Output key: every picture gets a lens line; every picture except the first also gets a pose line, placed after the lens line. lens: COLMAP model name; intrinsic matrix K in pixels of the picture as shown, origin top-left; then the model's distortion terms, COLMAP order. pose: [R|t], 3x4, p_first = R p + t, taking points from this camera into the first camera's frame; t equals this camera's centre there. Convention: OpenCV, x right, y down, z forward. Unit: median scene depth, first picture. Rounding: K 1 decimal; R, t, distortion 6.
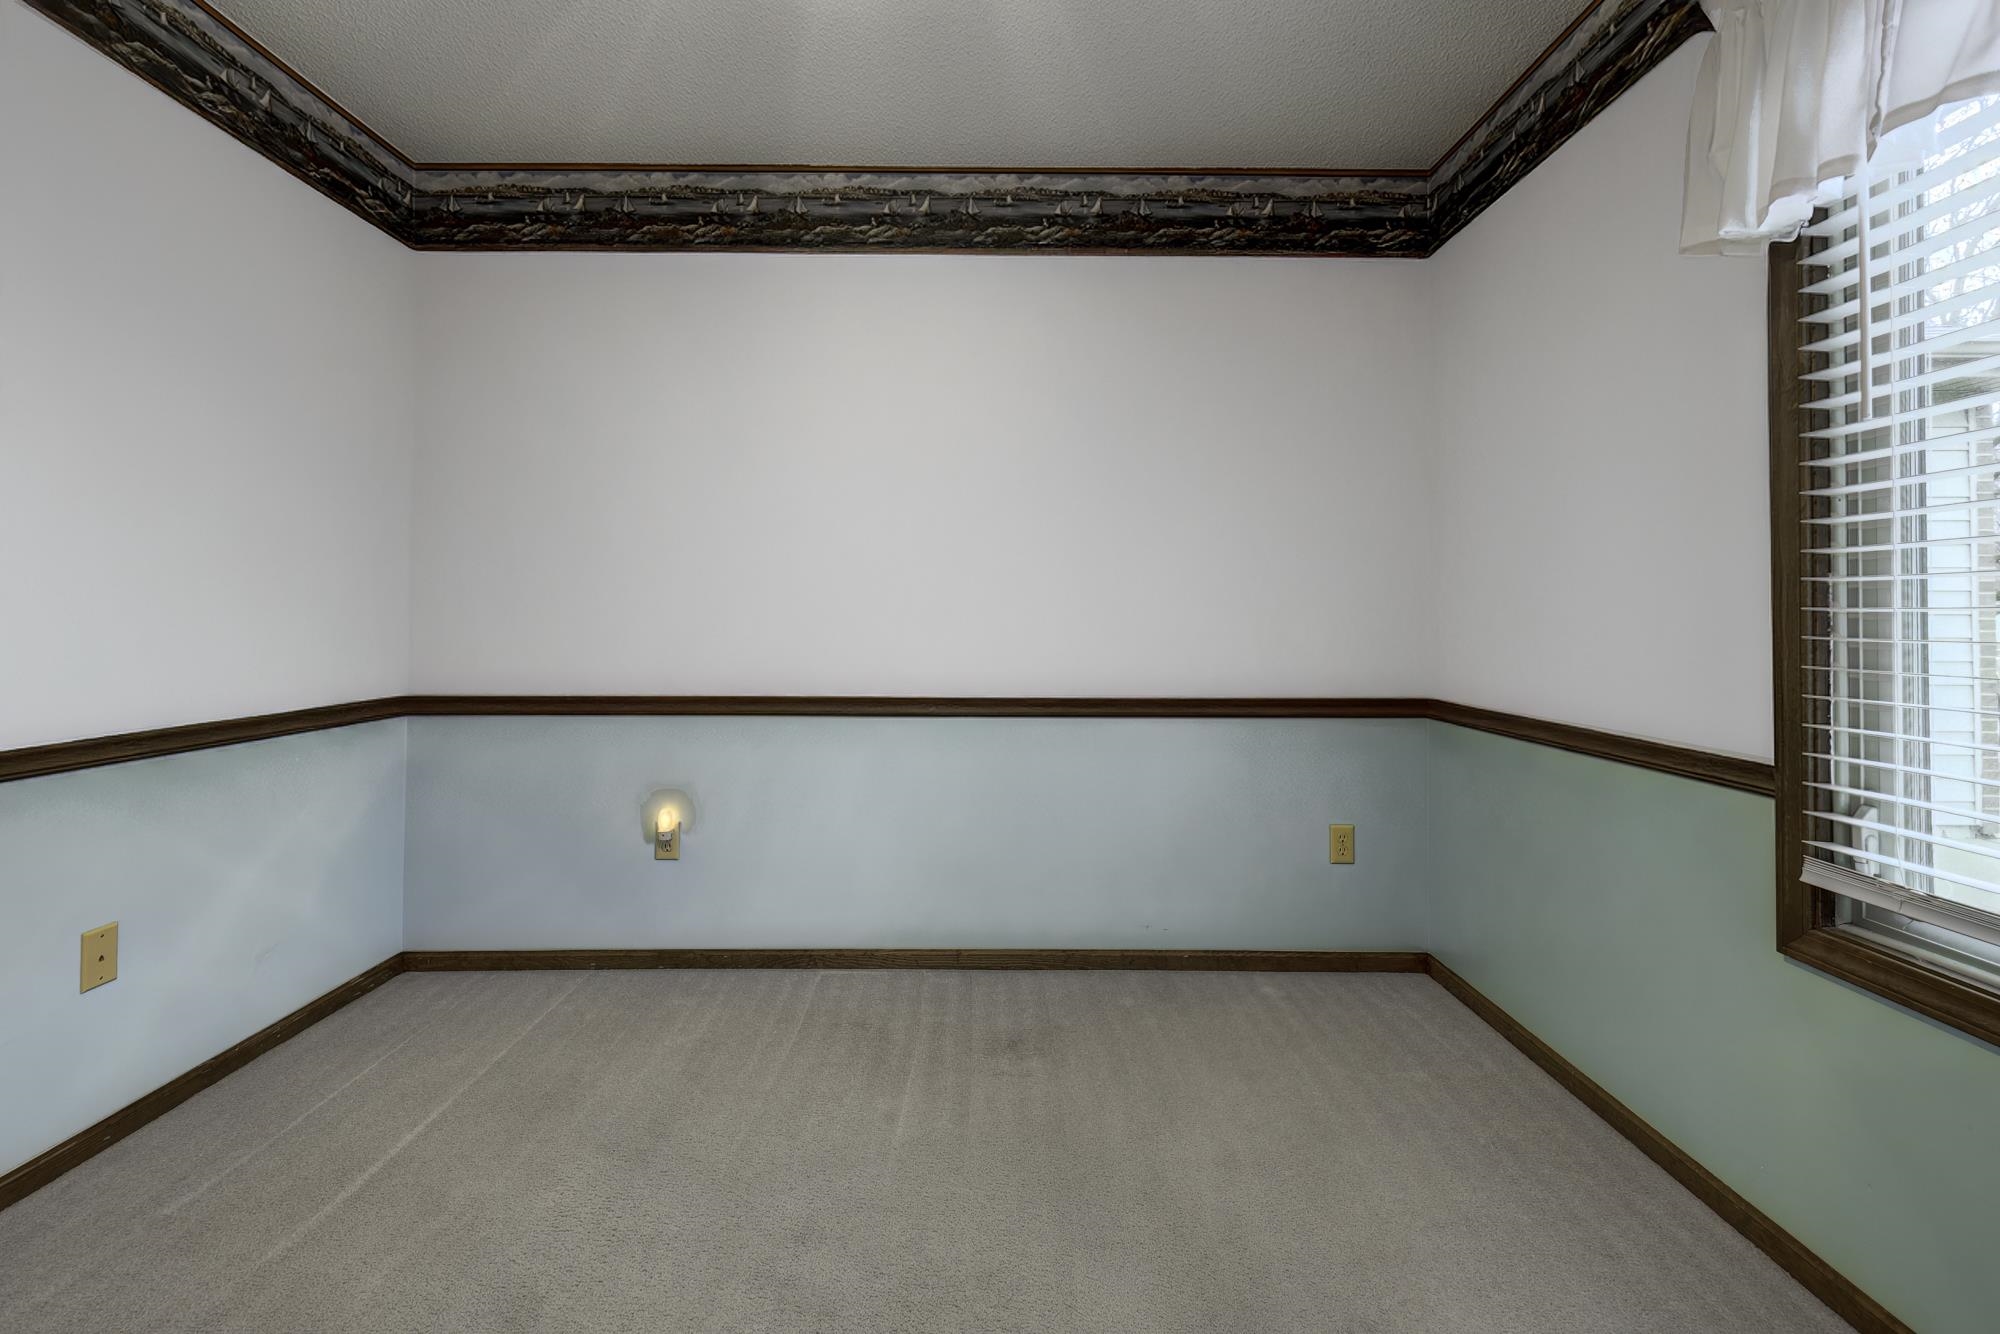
lens RADIAL K [[1239.5, 0, 1000.0], [0, 1239.5, 667.0], [0, 0, 1]] dist [-0.006888, -0.000243]
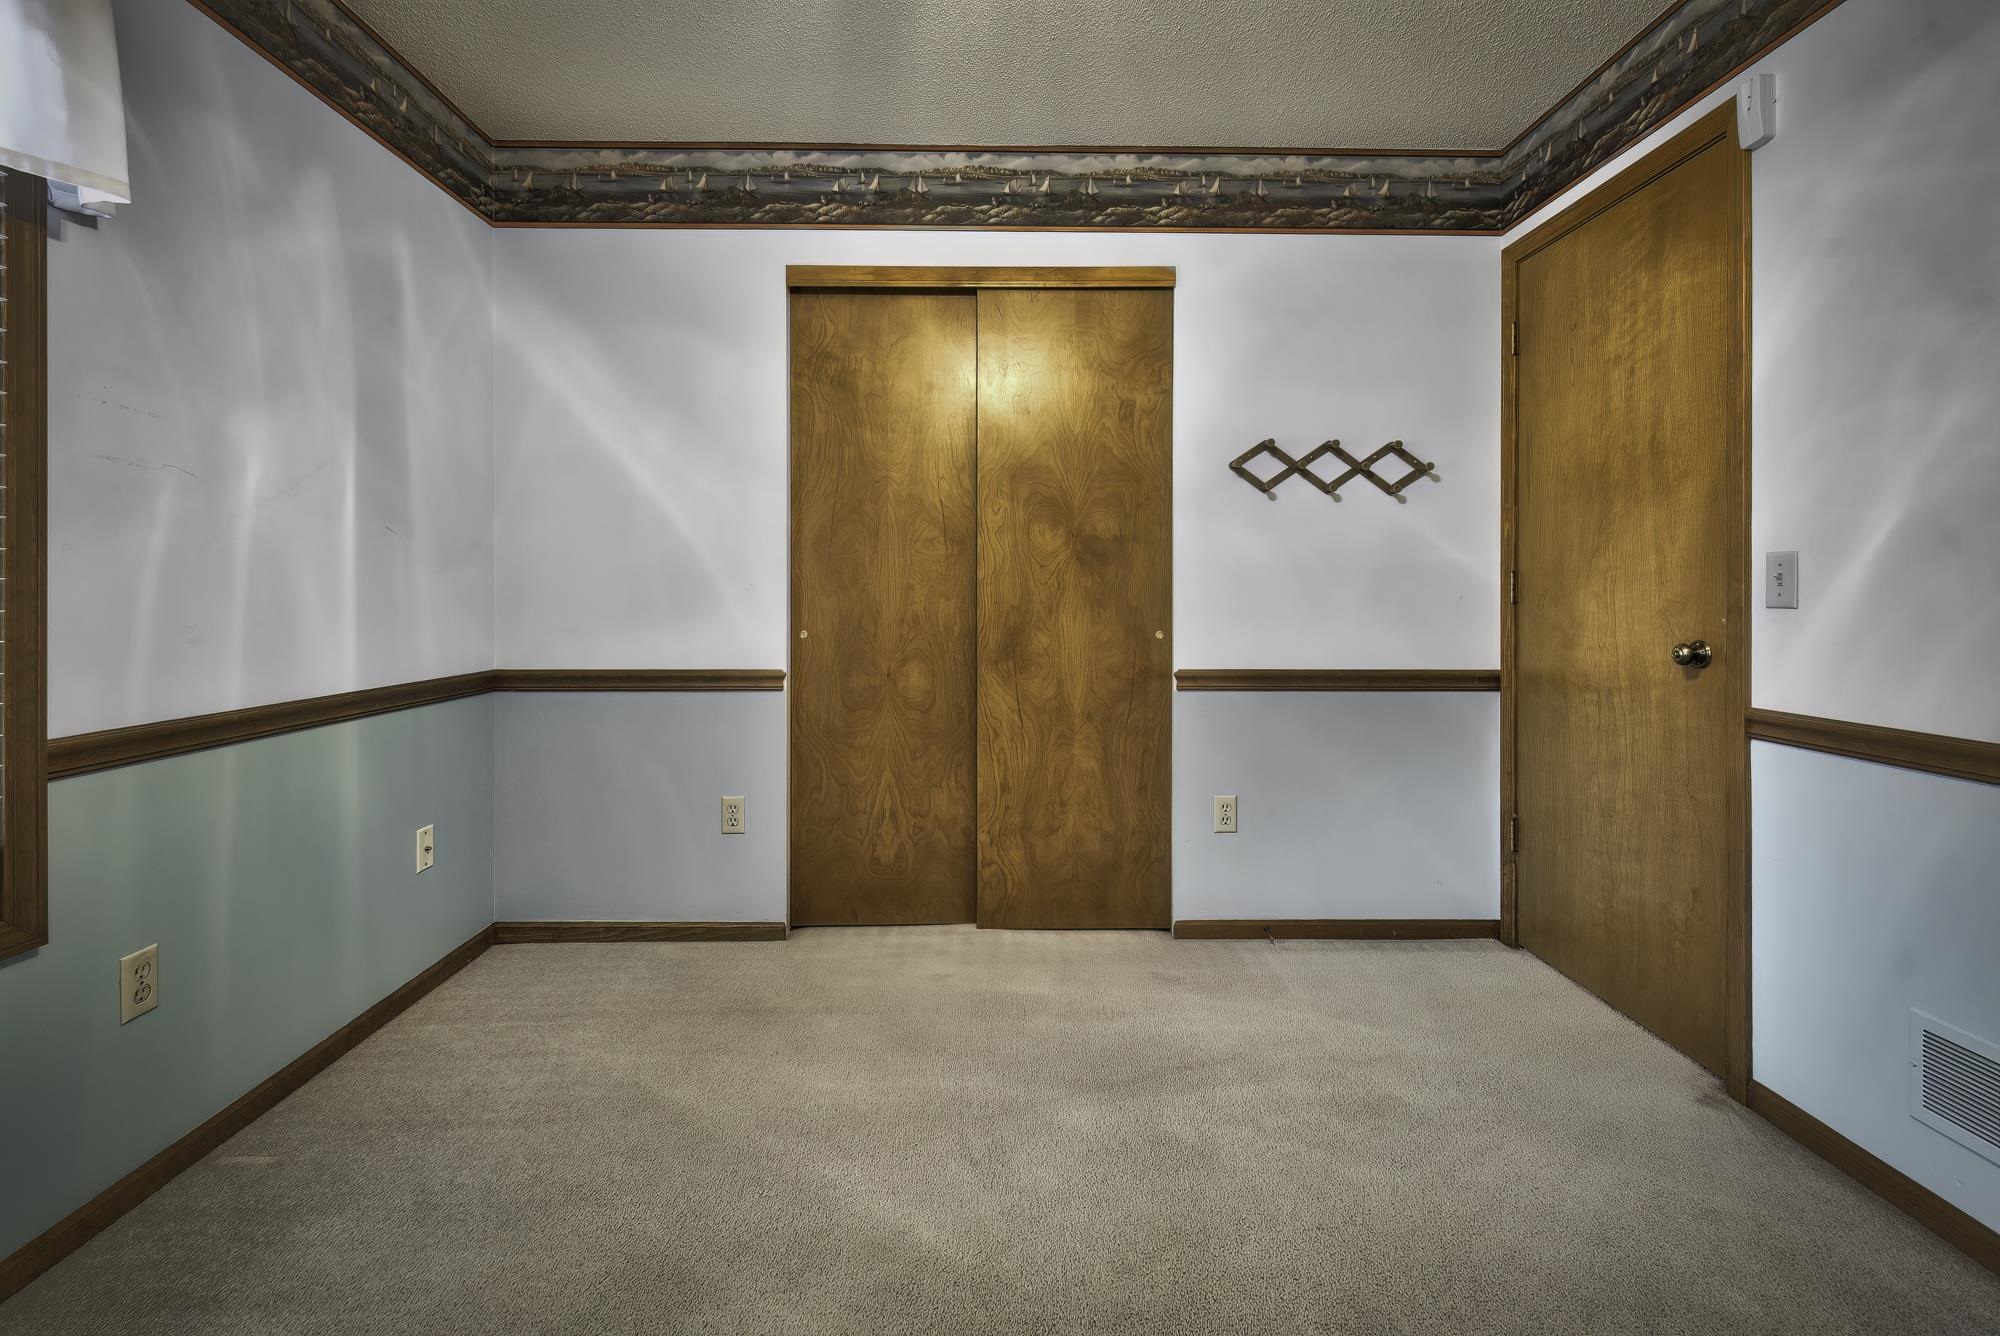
lens RADIAL K [[1220.8, 0, 1000.0], [0, 1220.8, 668.0], [0, 0, 1]] dist [-0.006811, -0.001707]
pose [[0.999934, -0.002208, 0.011246, -0.109990], [0.001971, 0.999778, 0.020988, -0.000254], [-0.011290, -0.020965, 0.999716, -0.001319]]
